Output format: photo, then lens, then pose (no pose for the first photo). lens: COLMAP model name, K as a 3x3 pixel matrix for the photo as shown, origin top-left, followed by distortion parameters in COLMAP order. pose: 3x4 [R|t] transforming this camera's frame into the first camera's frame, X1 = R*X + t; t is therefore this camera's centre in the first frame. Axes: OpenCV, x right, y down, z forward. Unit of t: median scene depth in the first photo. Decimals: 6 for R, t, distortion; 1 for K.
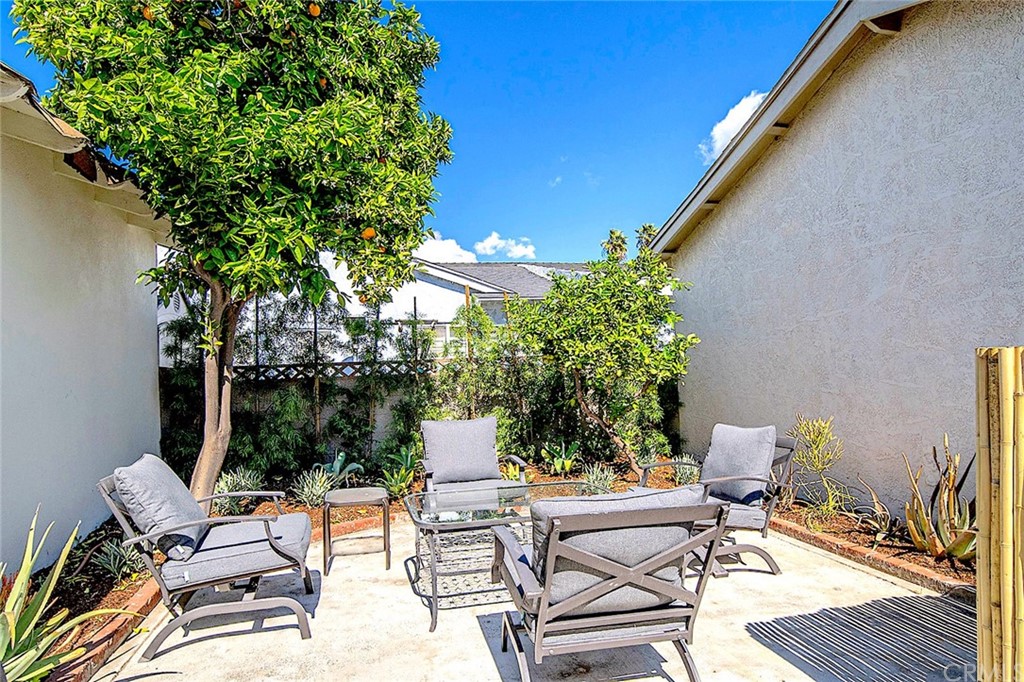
lens RADIAL K [[611.3, 0, 513.3], [0, 611.3, 354.3], [0, 0, 1]] dist [0.013199, 0.000502]
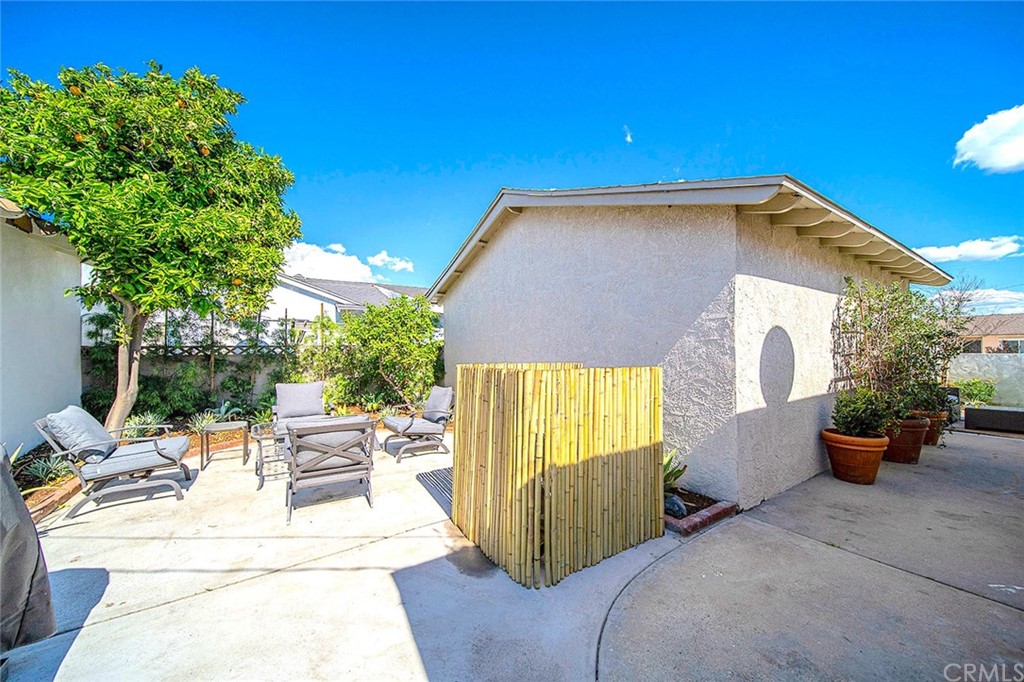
lens RADIAL K [[364.5, 0, 506.9], [0, 364.5, 345.9], [0, 0, 1]] dist [0.012743, -0.003076]
pose [[0.943866, 0.035319, 0.328435, 0.152405], [-0.041317, 0.999082, 0.011300, -0.048519], [-0.327734, -0.024236, 0.944459, -0.268635]]
